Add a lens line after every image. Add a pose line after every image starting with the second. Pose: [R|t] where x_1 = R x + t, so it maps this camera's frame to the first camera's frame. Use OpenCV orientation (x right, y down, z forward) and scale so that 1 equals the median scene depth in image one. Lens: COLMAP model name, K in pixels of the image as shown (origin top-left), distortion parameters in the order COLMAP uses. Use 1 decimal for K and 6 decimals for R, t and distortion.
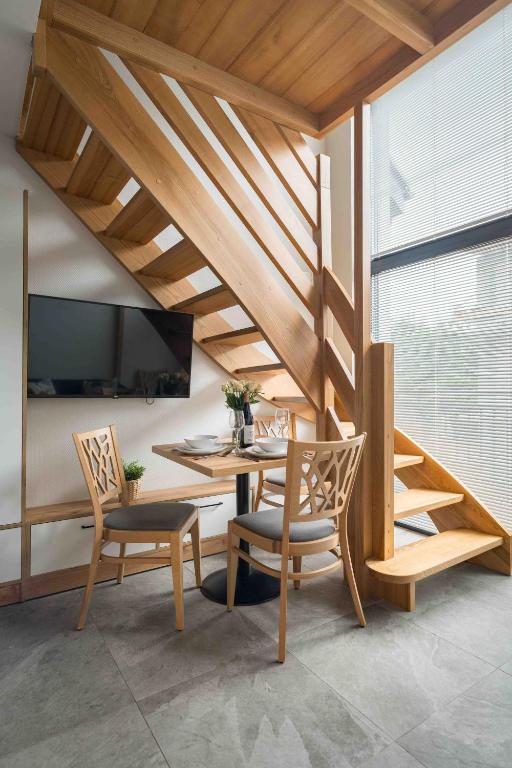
lens RADIAL K [[408.3, 0, 239.3], [0, 408.3, 386.1], [0, 0, 1]] dist [-0.011309, 0.002241]
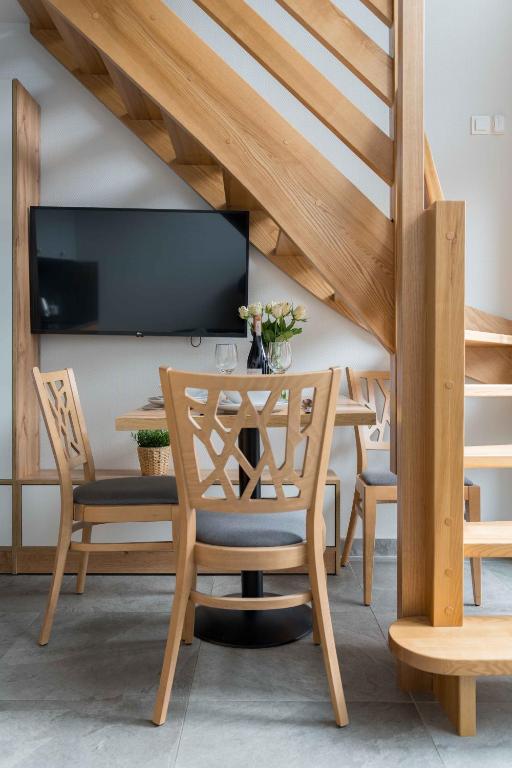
lens RADIAL K [[589.2, 0, 256.7], [0, 589.2, 374.2], [0, 0, 1]] dist [-0.005699, -0.002879]
pose [[0.846319, 0.014124, -0.532489, 0.535626], [-0.006381, 0.999845, 0.016380, 0.094674], [0.532638, -0.010465, 0.846279, 0.244048]]
